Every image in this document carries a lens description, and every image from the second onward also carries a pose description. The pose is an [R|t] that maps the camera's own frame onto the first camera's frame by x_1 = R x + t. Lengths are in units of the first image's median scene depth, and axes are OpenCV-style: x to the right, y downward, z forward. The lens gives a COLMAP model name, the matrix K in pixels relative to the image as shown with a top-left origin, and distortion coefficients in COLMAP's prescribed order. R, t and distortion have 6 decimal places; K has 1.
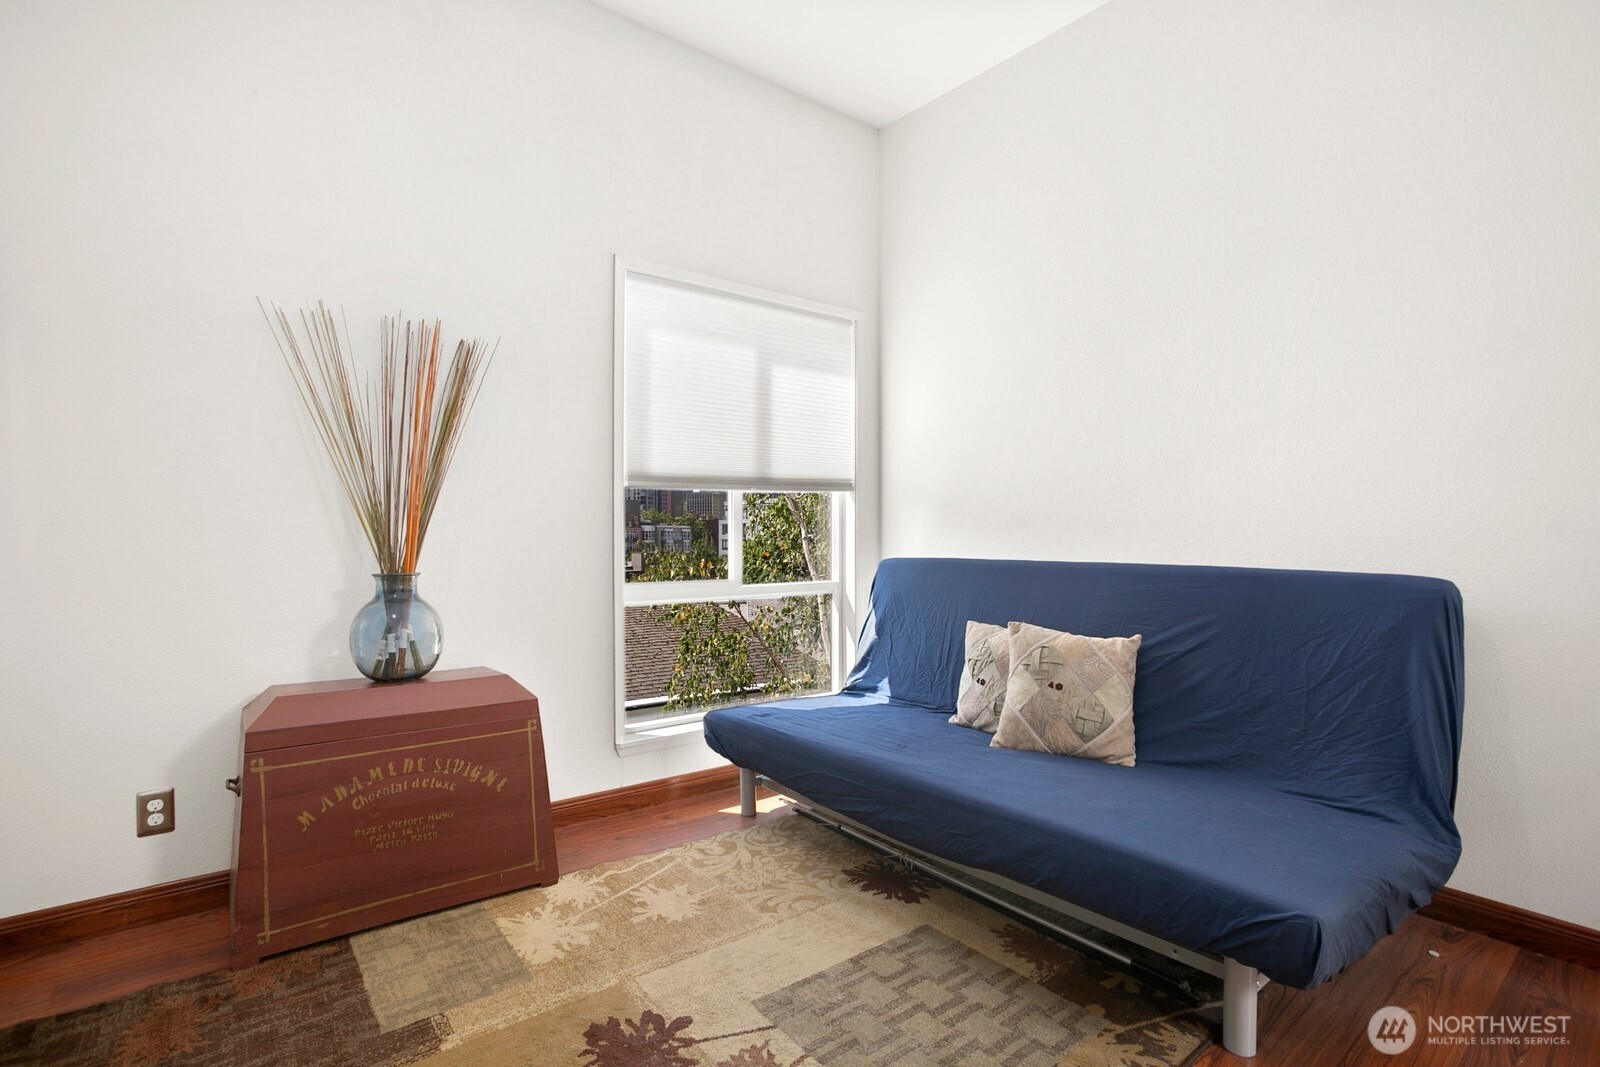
lens RADIAL K [[775.2, 0, 814.8], [0, 775.2, 527.5], [0, 0, 1]] dist [-0.050557, 0.024664]
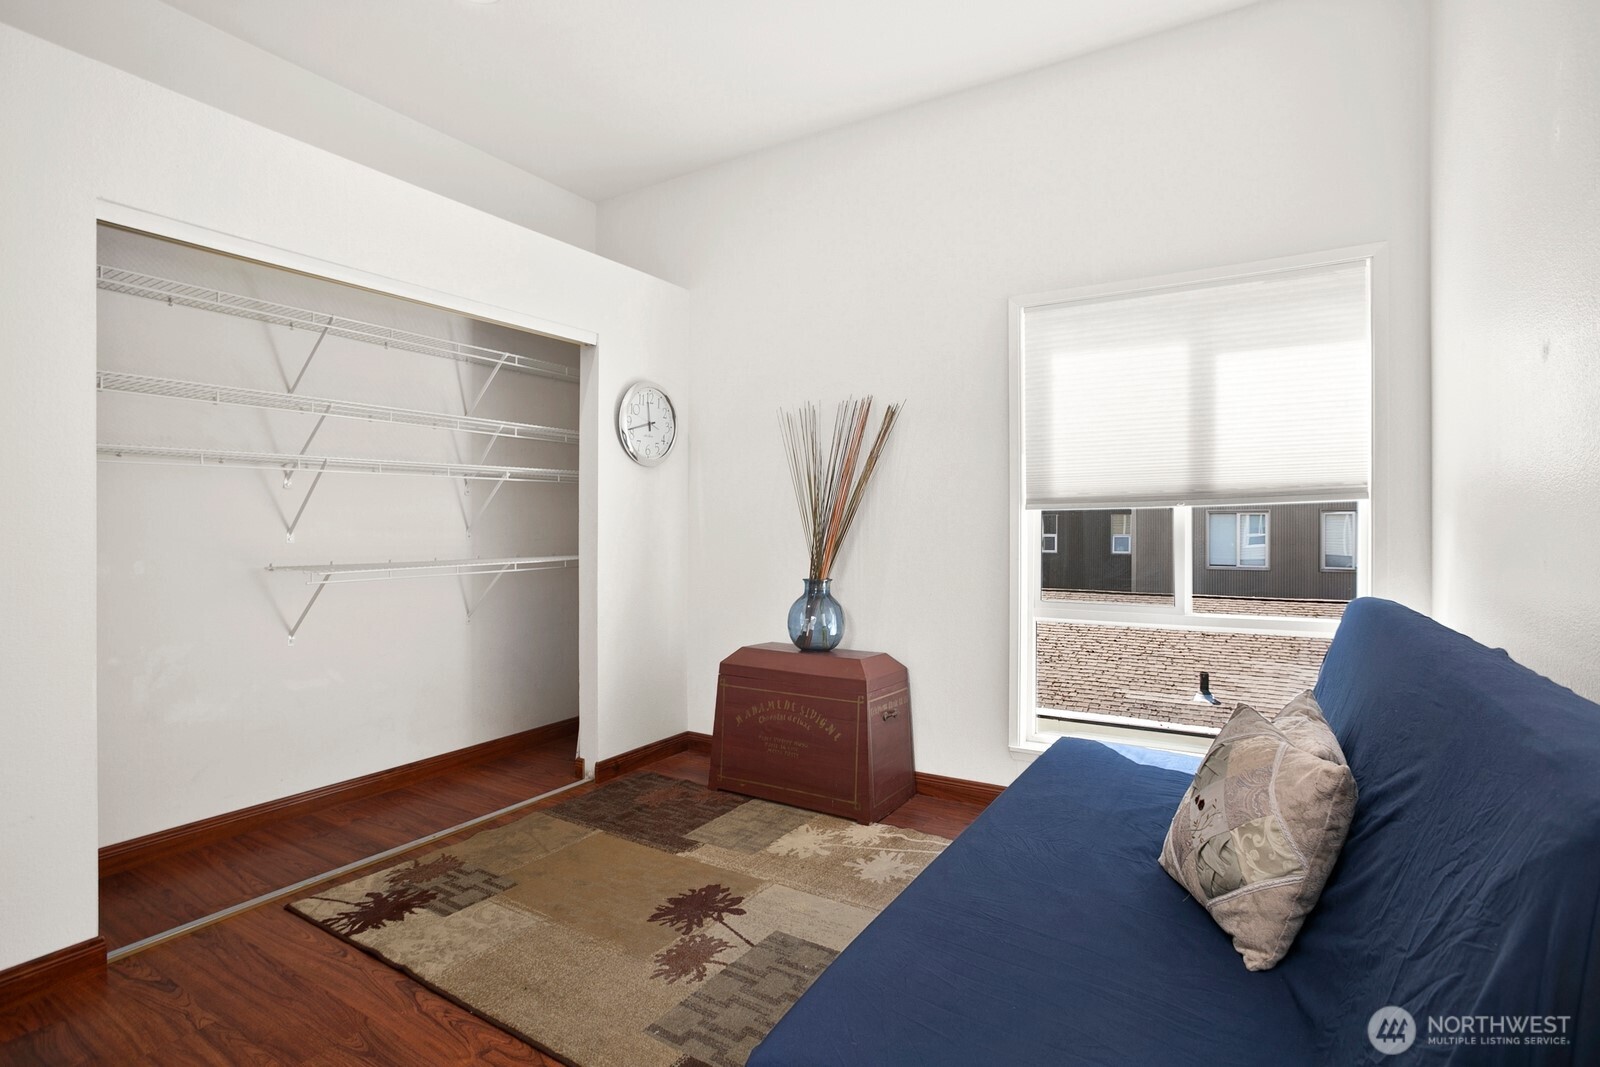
lens RADIAL K [[775.2, 0, 797.9], [0, 775.2, 534.1], [0, 0, 1]] dist [-0.050557, 0.024664]
pose [[0.340072, 0.006391, -0.940378, 0.890014], [0.006010, 0.999942, 0.008969, -0.043339], [0.940380, -0.008702, 0.340014, 0.471638]]
